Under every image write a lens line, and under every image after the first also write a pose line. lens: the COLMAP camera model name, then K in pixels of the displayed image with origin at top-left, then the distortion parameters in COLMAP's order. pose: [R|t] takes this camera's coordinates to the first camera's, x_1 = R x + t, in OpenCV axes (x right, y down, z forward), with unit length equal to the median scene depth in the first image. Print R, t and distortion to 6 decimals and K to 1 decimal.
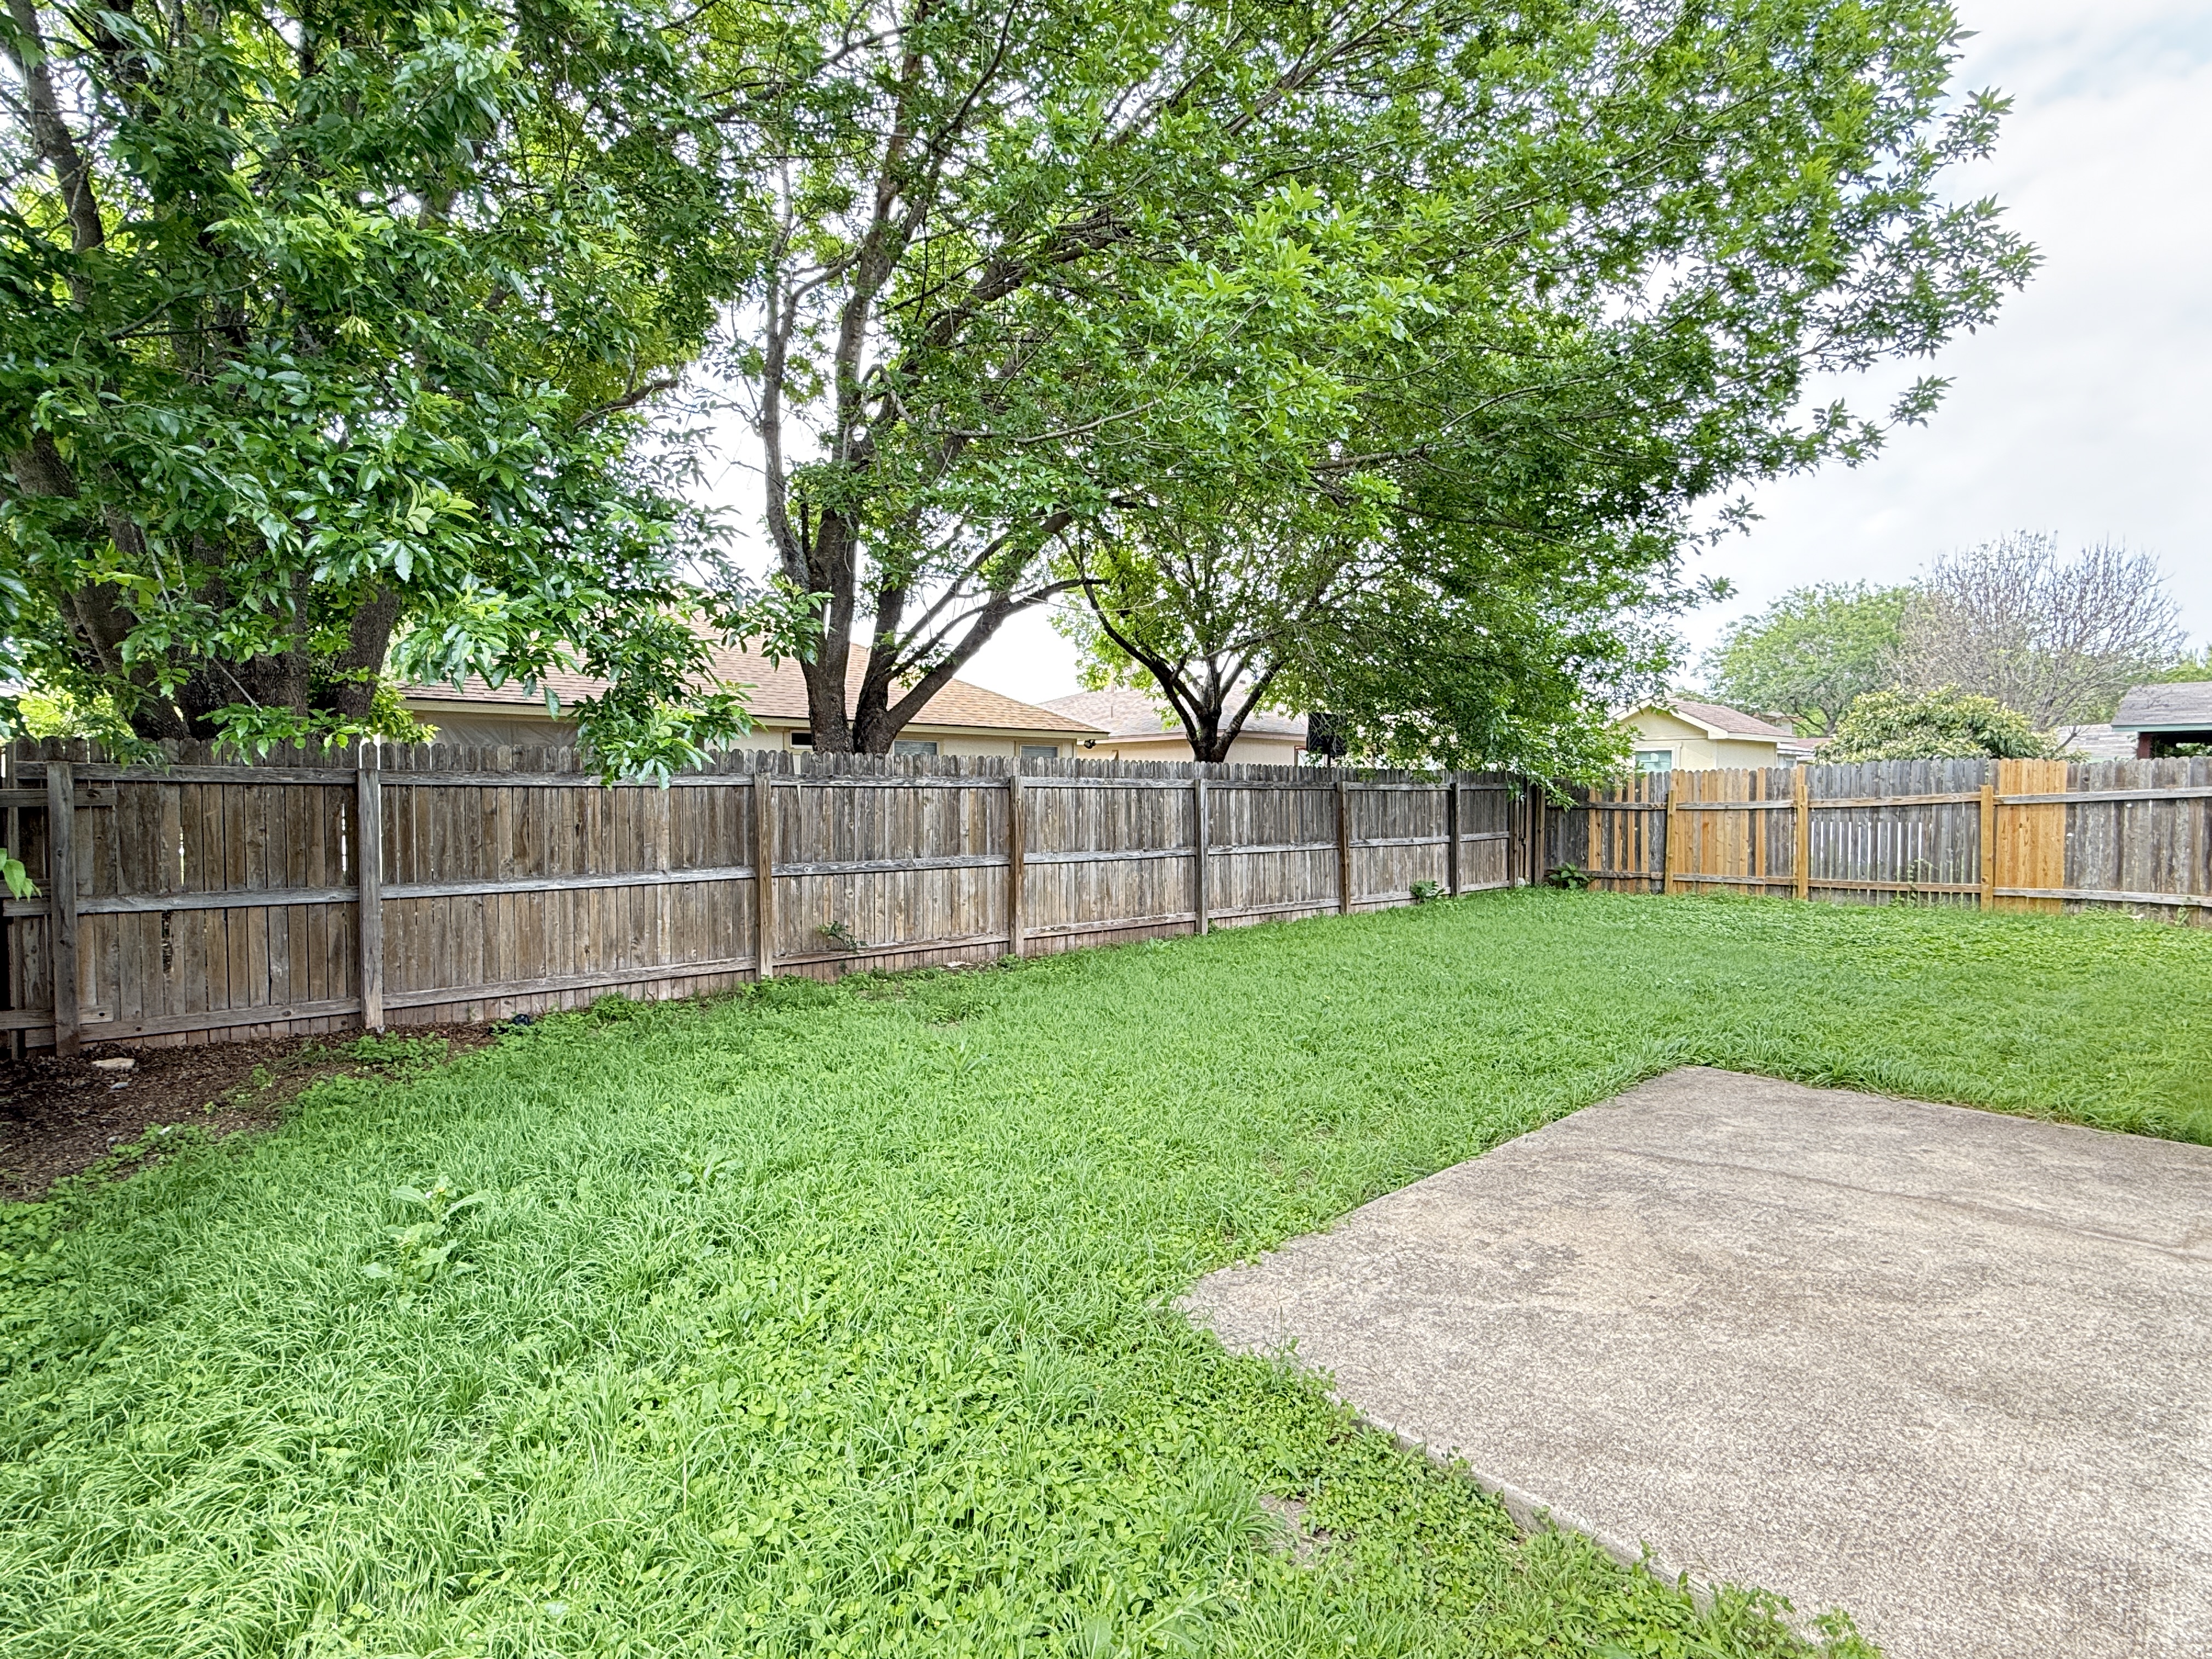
lens RADIAL K [[1080.6, 0, 1104.1], [0, 1080.6, 823.7], [0, 0, 1]] dist [0.004546, 0.000439]
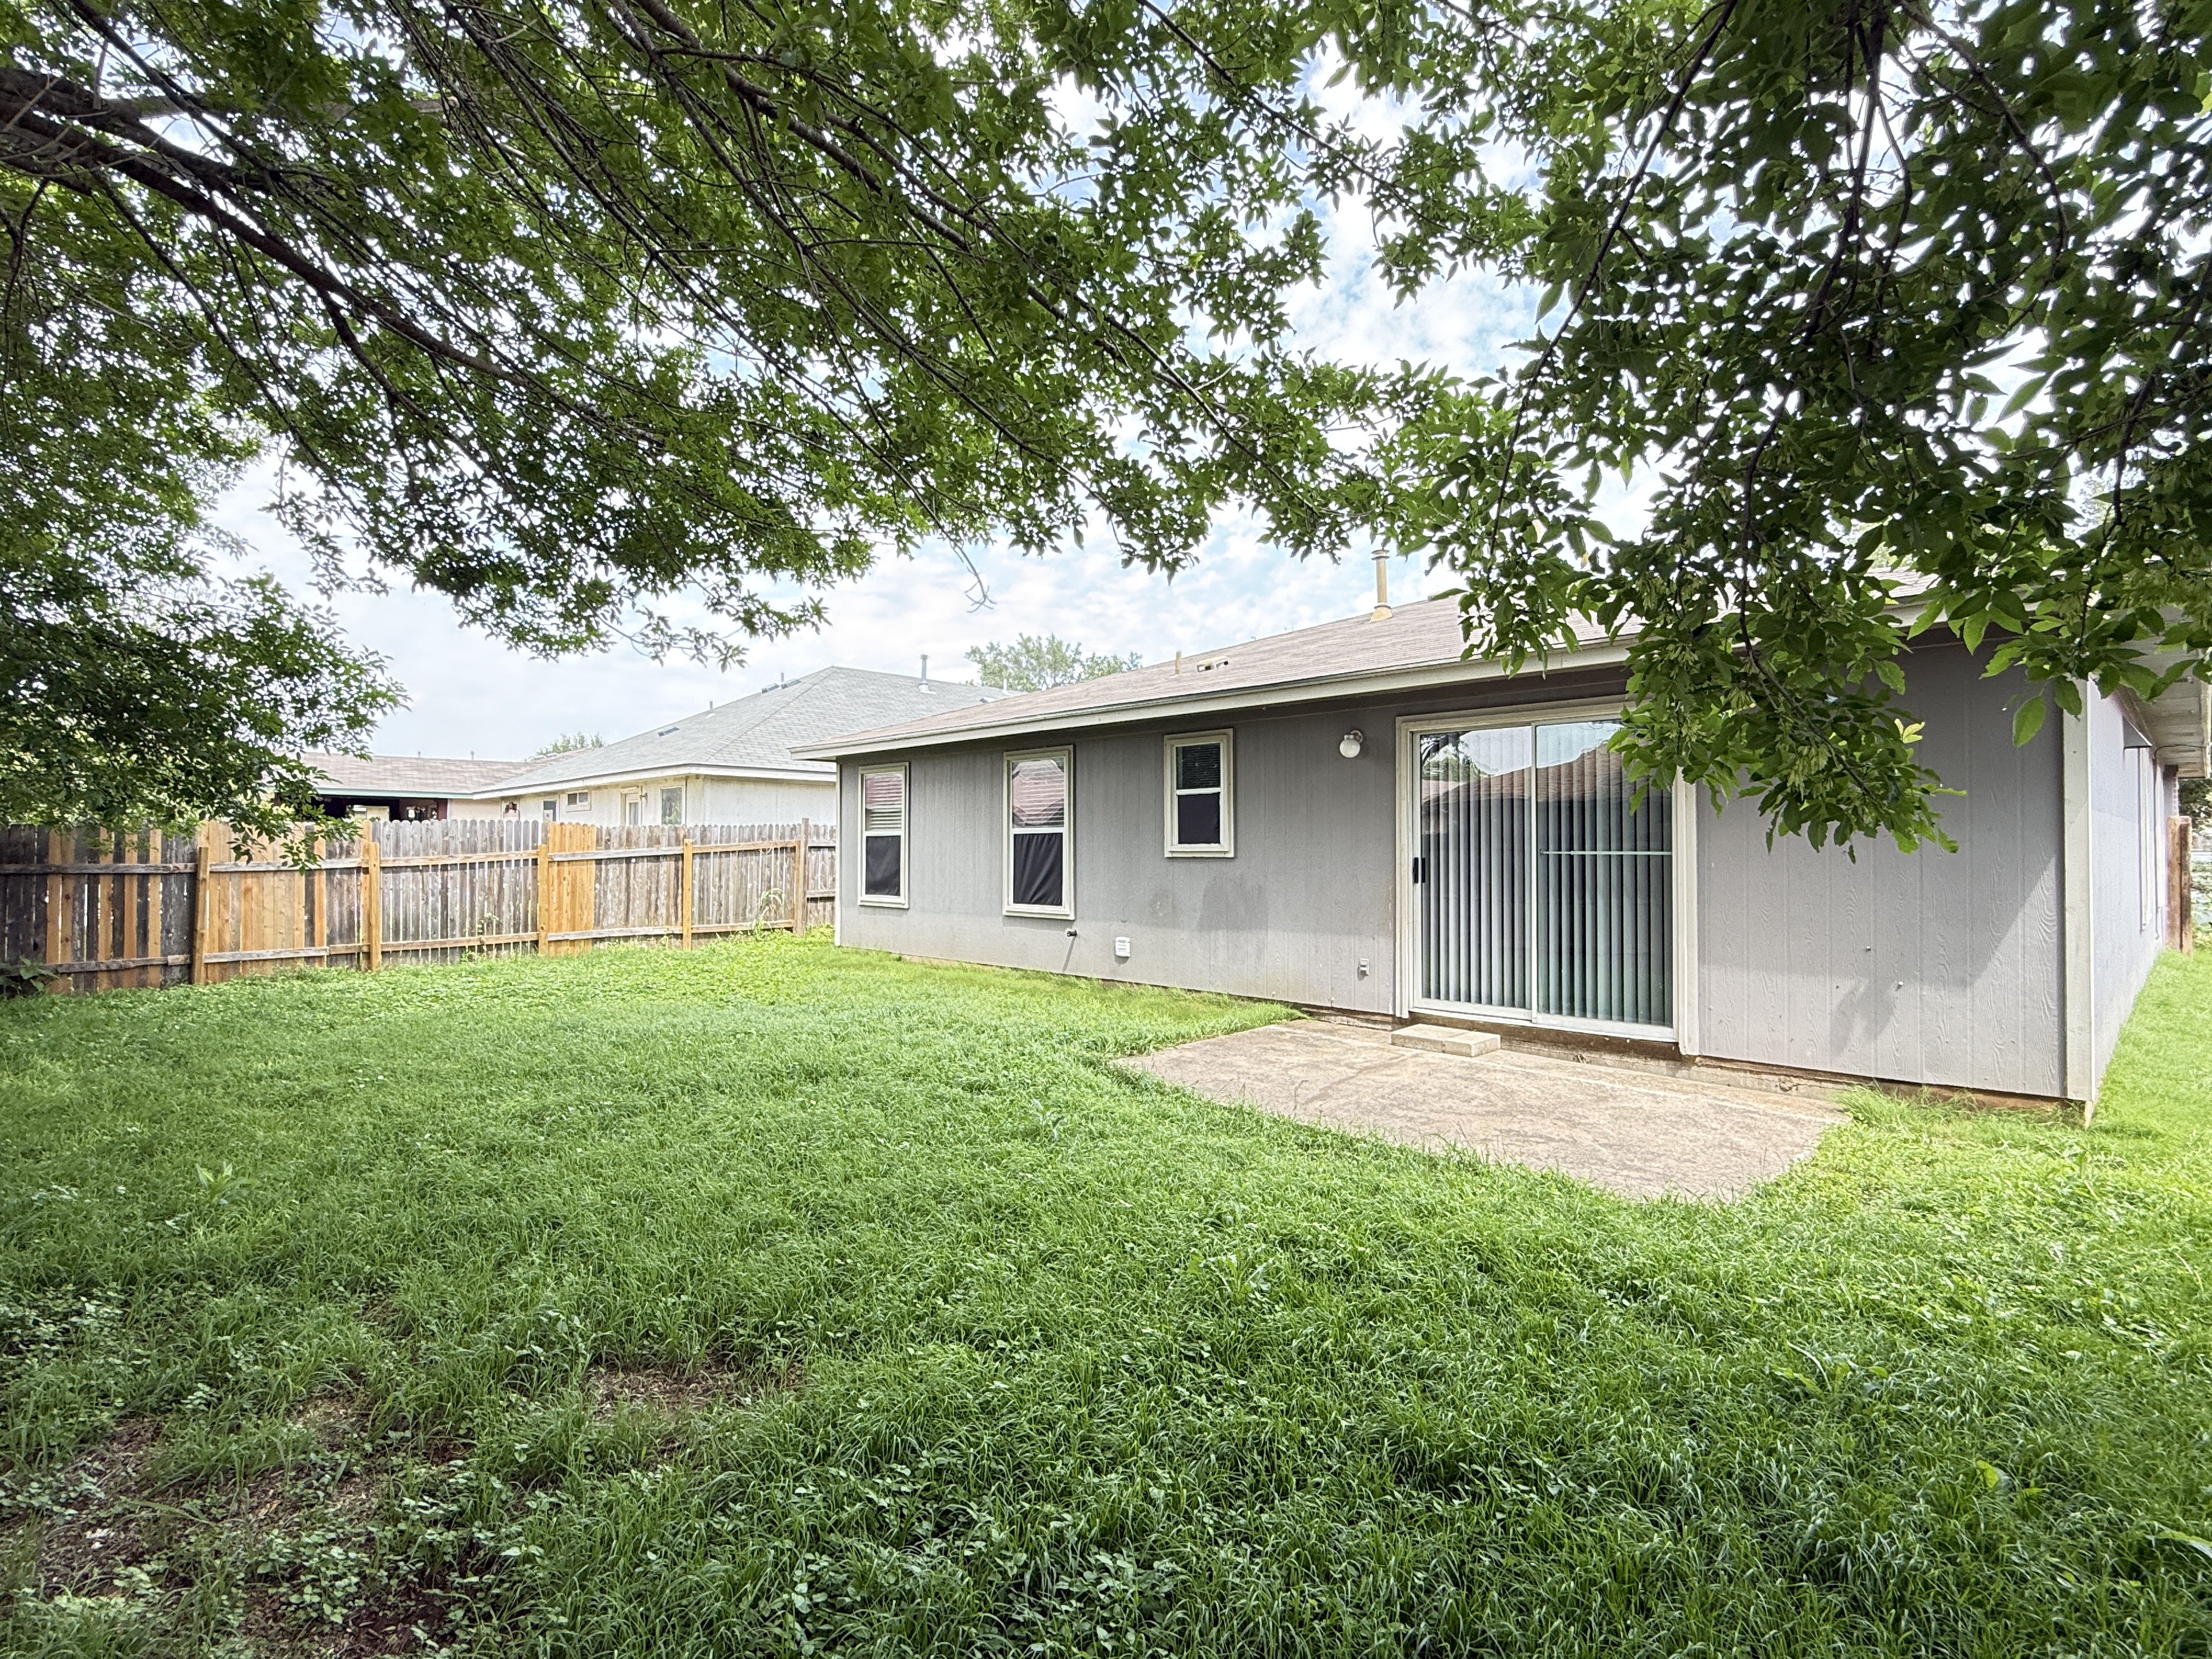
lens RADIAL K [[1080.6, 0, 1100.8], [0, 1080.6, 835.1], [0, 0, 1]] dist [0.004546, 0.000439]
pose [[-0.040029, 0.011061, 0.999137, -0.329874], [0.026916, 0.999588, -0.009987, -0.017864], [-0.998836, 0.026493, -0.040310, 0.448785]]
